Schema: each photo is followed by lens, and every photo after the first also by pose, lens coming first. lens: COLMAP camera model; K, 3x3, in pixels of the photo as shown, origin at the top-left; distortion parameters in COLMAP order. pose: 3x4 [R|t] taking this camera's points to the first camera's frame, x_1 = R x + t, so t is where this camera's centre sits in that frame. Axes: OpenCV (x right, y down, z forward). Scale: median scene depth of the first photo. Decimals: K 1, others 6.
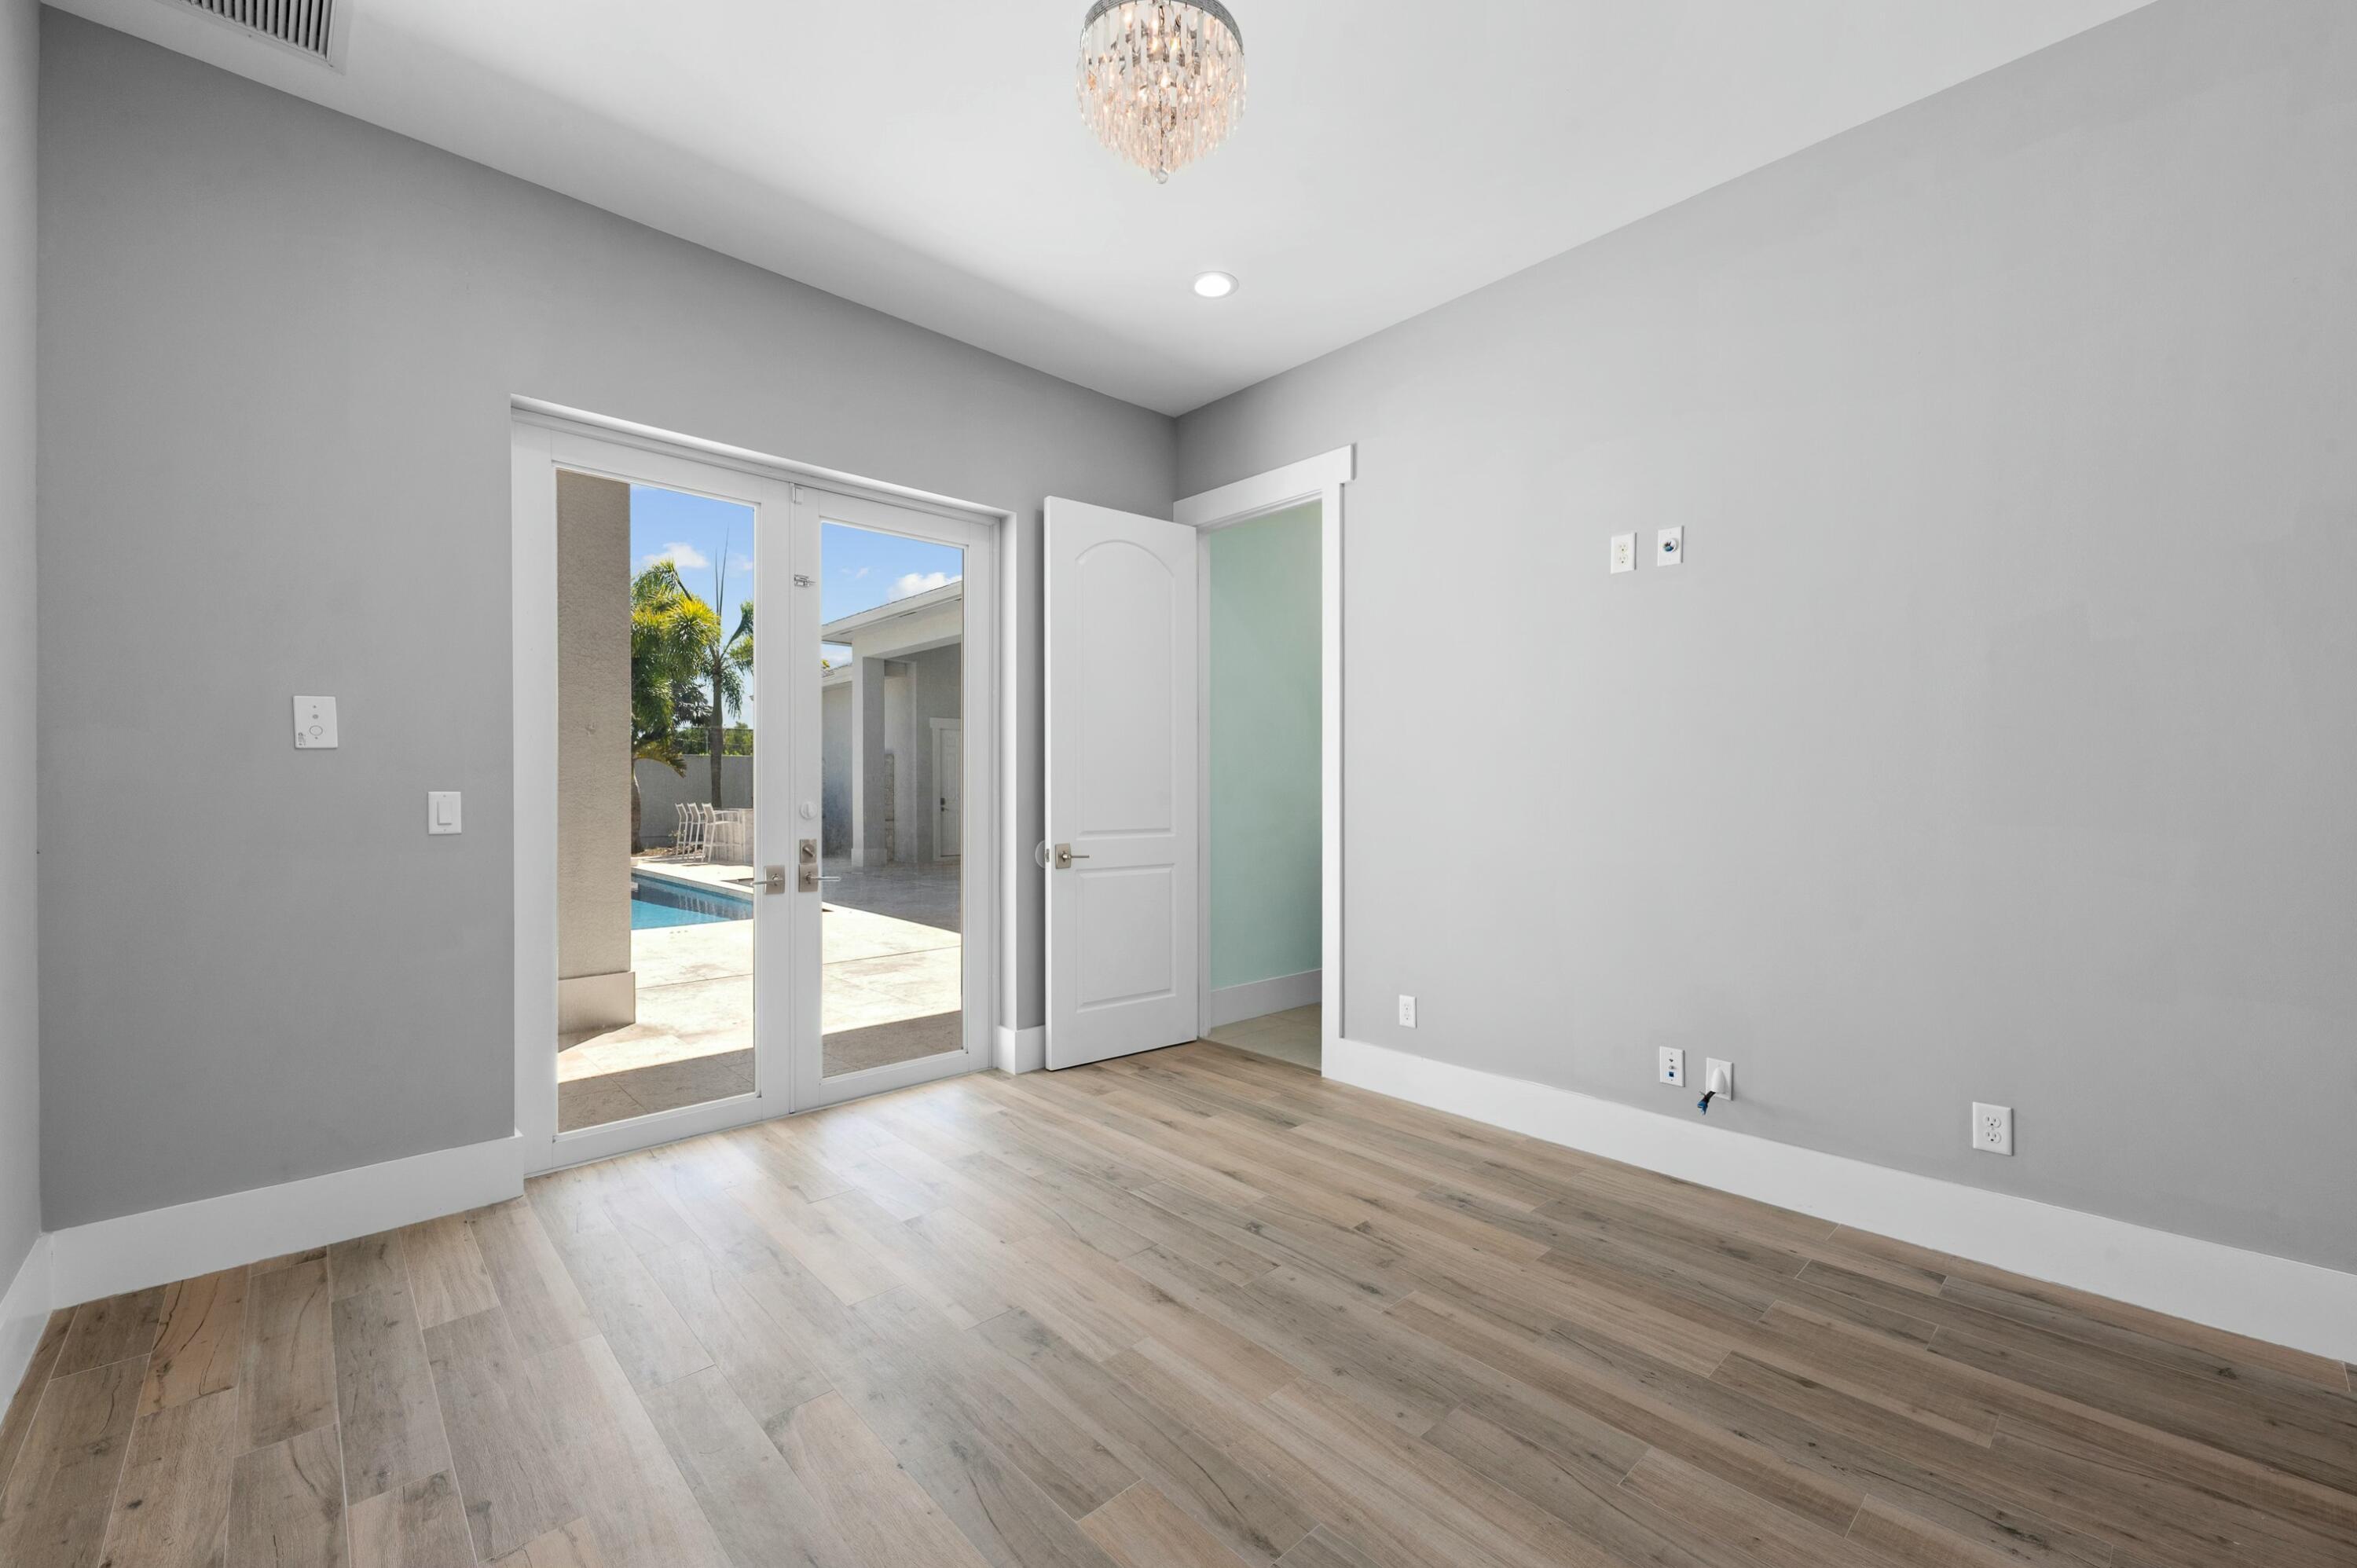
lens RADIAL K [[958.7, 0, 1178.5], [0, 958.7, 784.0], [0, 0, 1]] dist [0.000928, 0.000059]
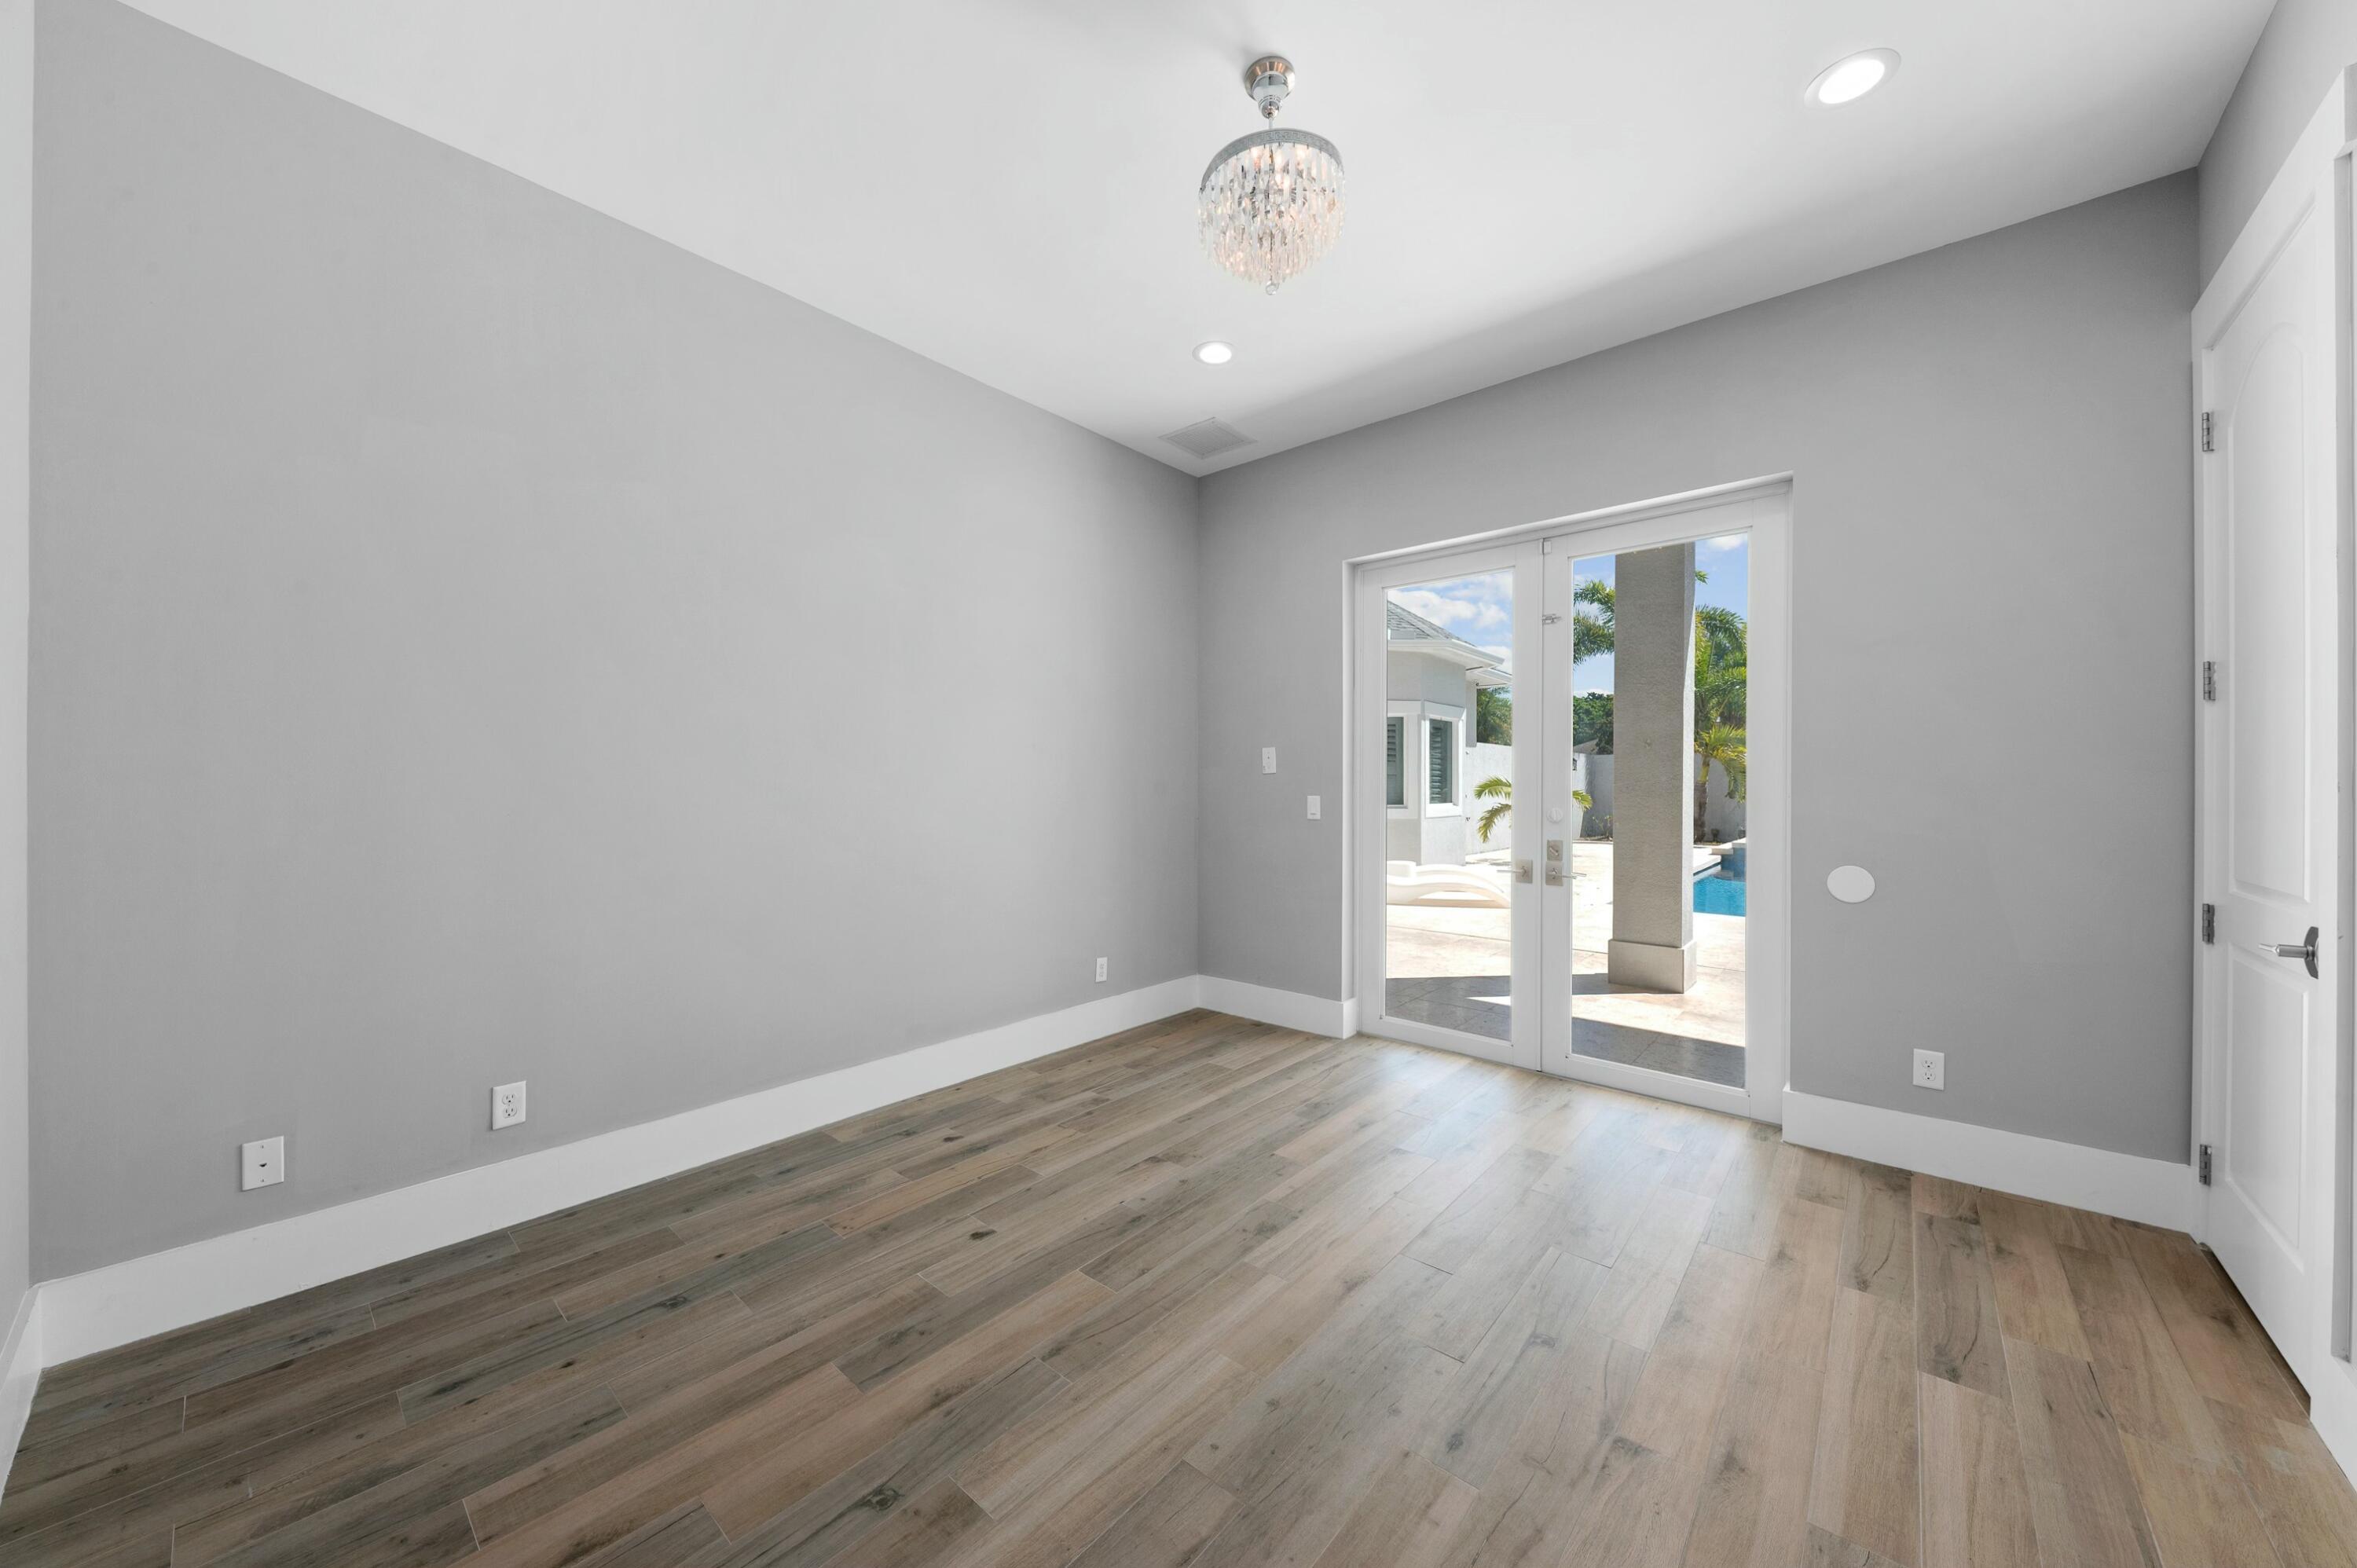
lens RADIAL K [[822.6, 0, 1177.6], [0, 822.6, 775.0], [0, 0, 1]] dist [-0.000561, -0.000034]
pose [[0.099652, -0.007918, -0.994991, 0.776319], [0.005544, 0.999957, -0.007402, -0.021794], [0.995007, -0.004778, 0.099691, 0.634122]]
